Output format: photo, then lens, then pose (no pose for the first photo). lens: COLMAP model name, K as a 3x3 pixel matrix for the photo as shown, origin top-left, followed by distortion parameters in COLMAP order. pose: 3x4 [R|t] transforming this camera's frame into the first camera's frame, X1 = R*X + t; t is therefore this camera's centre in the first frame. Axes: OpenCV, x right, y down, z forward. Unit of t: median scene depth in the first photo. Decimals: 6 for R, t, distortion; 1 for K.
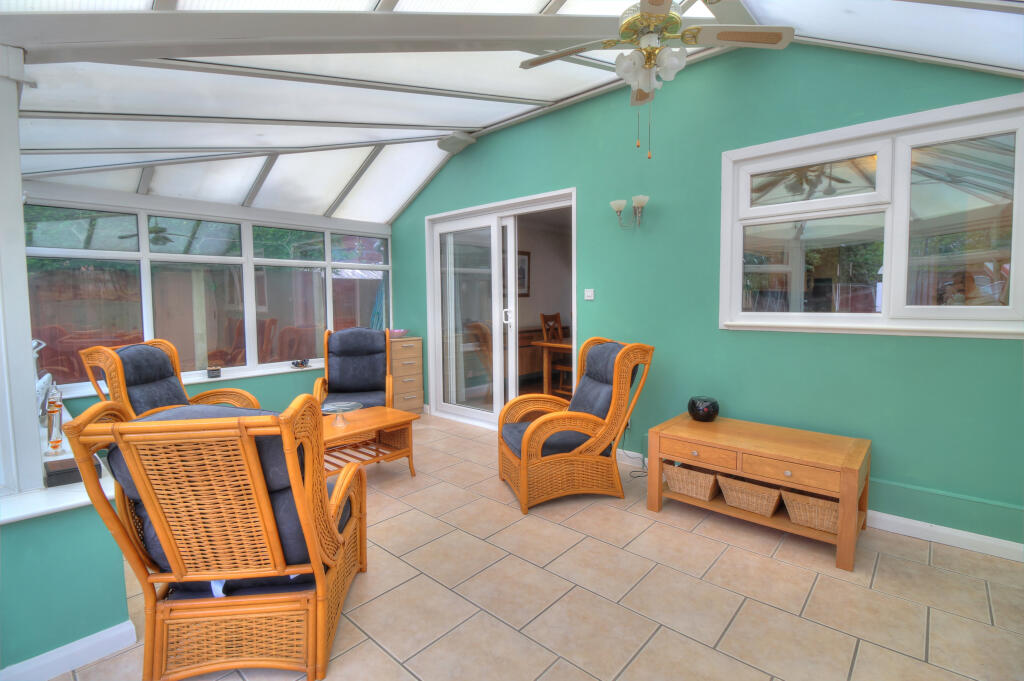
lens RADIAL K [[478.8, 0, 510.6], [0, 478.8, 334.3], [0, 0, 1]] dist [-0.010595, -0.001255]
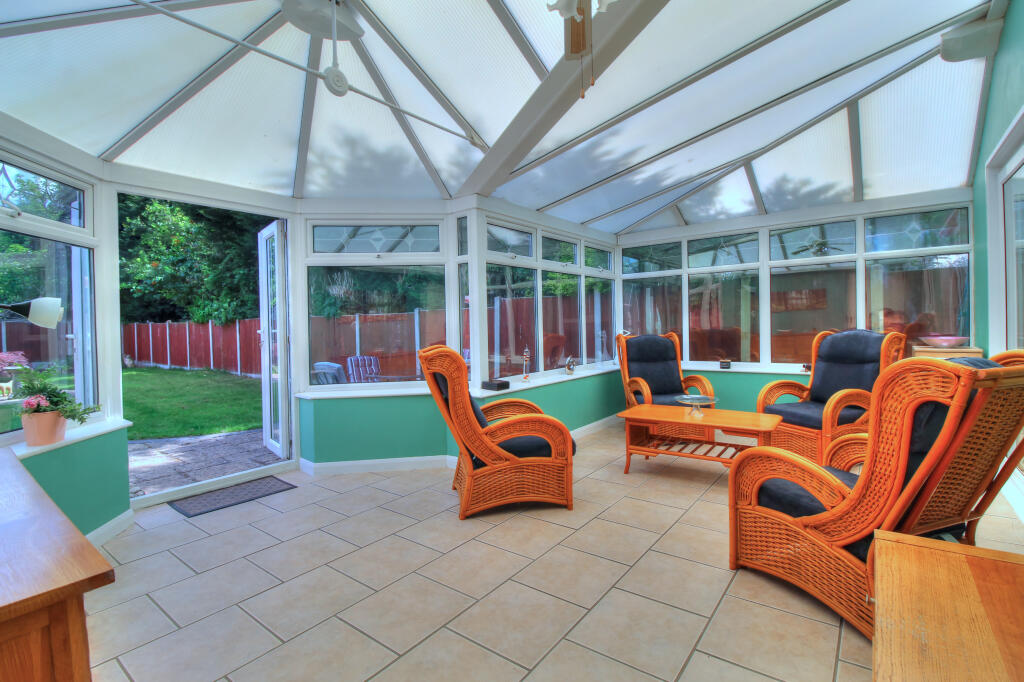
lens RADIAL K [[478.8, 0, 513.2], [0, 478.8, 331.8], [0, 0, 1]] dist [-0.010595, -0.001255]
pose [[0.083214, 0.025642, -0.996202, 0.500876], [-0.049721, 0.998531, 0.021548, 0.001648], [0.995291, 0.047739, 0.084367, 0.385825]]
